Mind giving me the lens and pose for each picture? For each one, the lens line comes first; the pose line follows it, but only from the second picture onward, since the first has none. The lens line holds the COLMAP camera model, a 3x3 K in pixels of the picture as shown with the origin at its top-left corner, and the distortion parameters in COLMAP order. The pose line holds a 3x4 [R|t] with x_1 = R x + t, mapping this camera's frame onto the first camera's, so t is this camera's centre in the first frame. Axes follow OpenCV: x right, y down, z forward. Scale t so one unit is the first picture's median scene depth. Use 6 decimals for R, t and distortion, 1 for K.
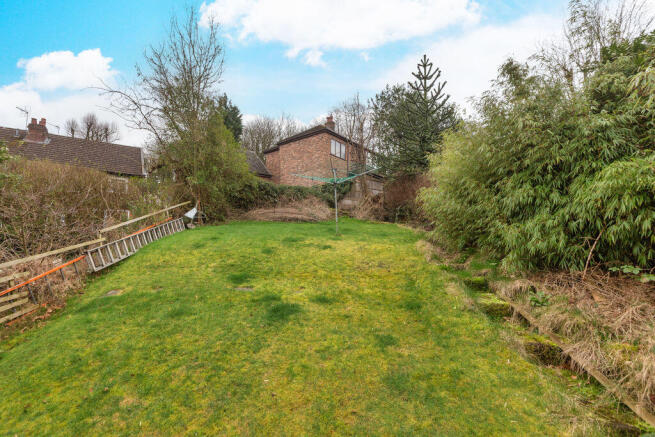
lens RADIAL K [[301.2, 0, 323.5], [0, 301.2, 218.5], [0, 0, 1]] dist [-0.004813, -0.000687]
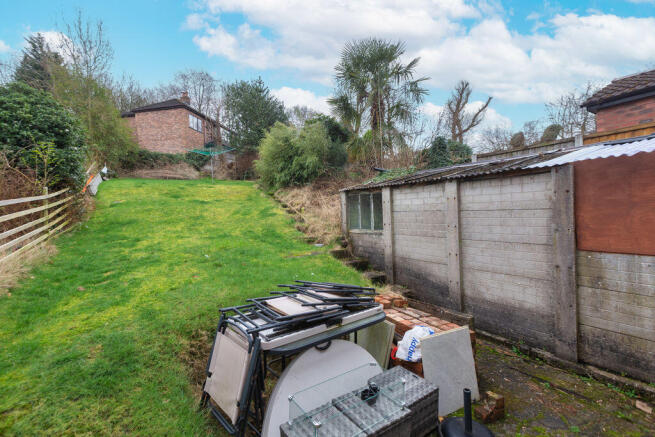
lens RADIAL K [[301.2, 0, 323.9], [0, 301.2, 221.1], [0, 0, 1]] dist [-0.004813, -0.000687]
pose [[0.883635, -0.046210, 0.465889, -0.118971], [-0.004488, 0.994235, 0.107127, 0.043596], [-0.468154, -0.096752, 0.878334, -0.524514]]
